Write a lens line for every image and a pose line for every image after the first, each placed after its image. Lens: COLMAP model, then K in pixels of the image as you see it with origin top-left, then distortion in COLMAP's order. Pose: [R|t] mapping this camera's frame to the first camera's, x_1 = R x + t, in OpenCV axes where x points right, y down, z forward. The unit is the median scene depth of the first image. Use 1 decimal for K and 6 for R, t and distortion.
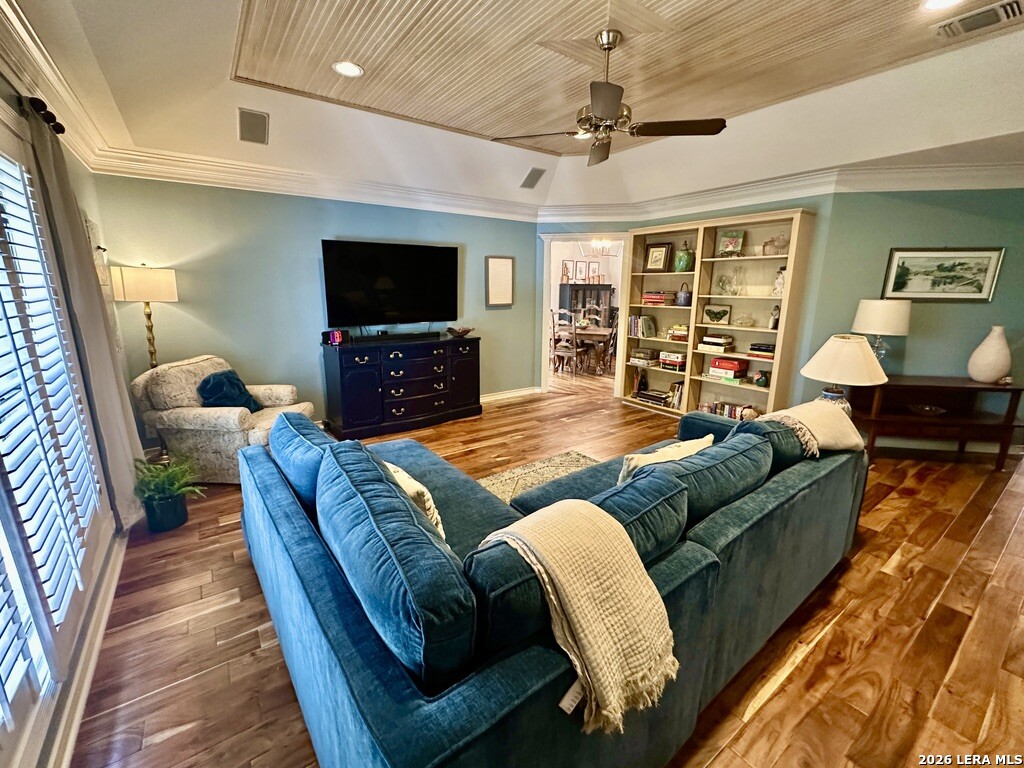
lens RADIAL K [[433.3, 0, 512.1], [0, 433.3, 385.2], [0, 0, 1]] dist [-0.005811, 0.001076]
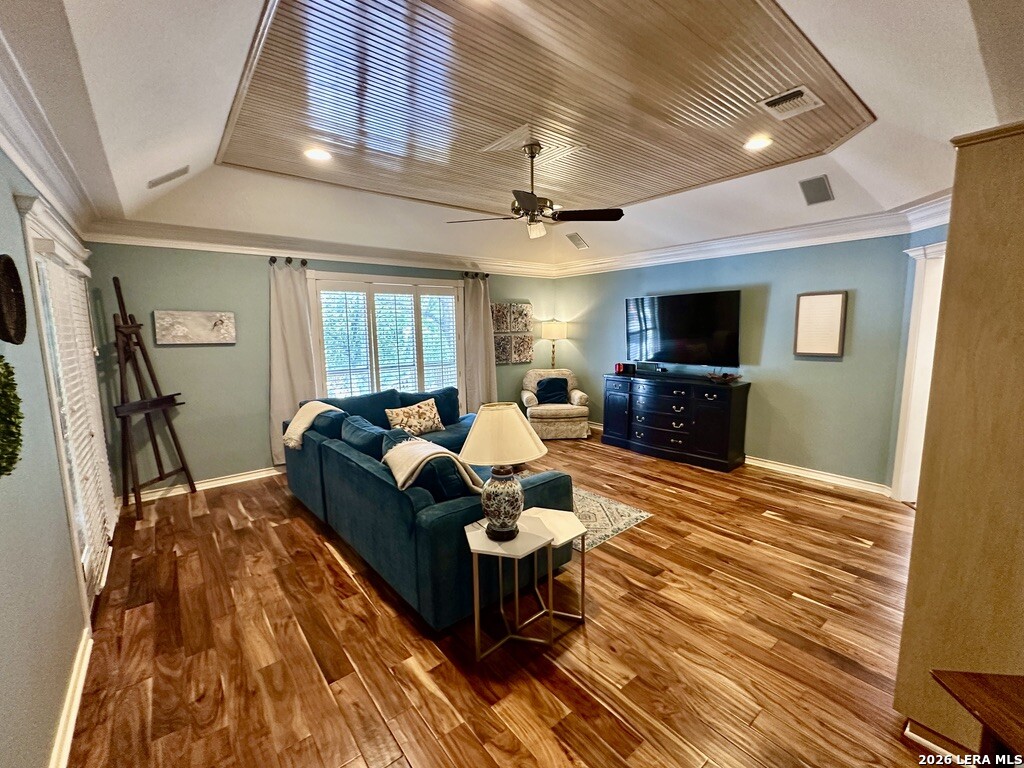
lens RADIAL K [[433.3, 0, 510.4], [0, 433.3, 385.8], [0, 0, 1]] dist [-0.005811, 0.001076]
pose [[0.056843, 0.130832, -0.989774, 0.844066], [-0.209467, 0.970874, 0.116304, -0.129834], [0.976162, 0.200714, 0.082592, 0.509838]]
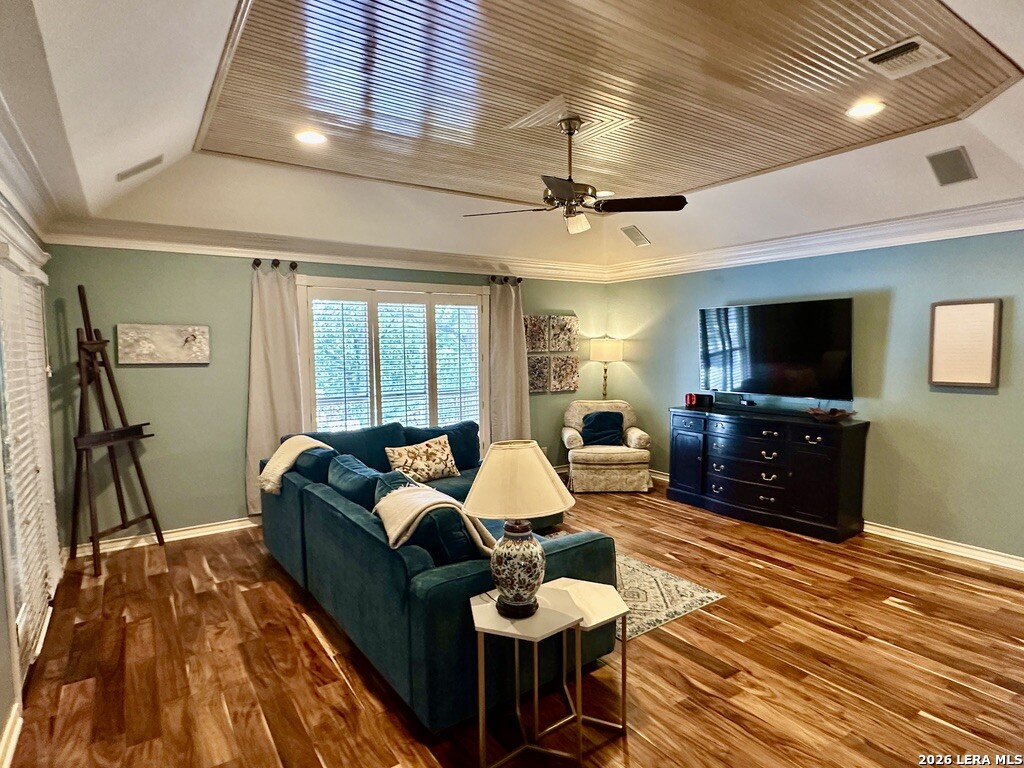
lens RADIAL K [[563.6, 0, 510.5], [0, 563.6, 391.5], [0, 0, 1]] dist [-0.004651, 0.000665]
pose [[-0.026944, 0.078289, -0.996567, 0.859291], [-0.214435, 0.973268, 0.082256, -0.134293], [0.976367, 0.215915, -0.009436, 0.531114]]
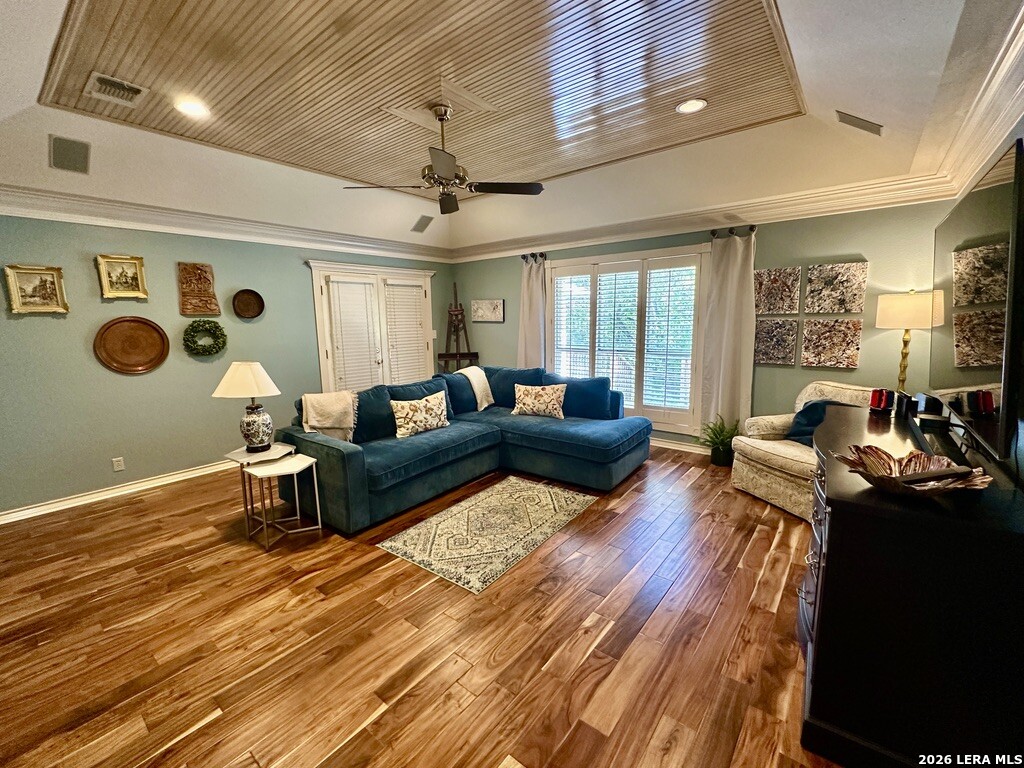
lens RADIAL K [[433.3, 0, 514.0], [0, 433.3, 384.6], [0, 0, 1]] dist [-0.005811, 0.001076]
pose [[-0.963546, 0.051357, -0.262566, 0.198832], [-0.048273, 0.931922, 0.359431, -0.283959], [0.263151, 0.359004, -0.895471, 1.250861]]
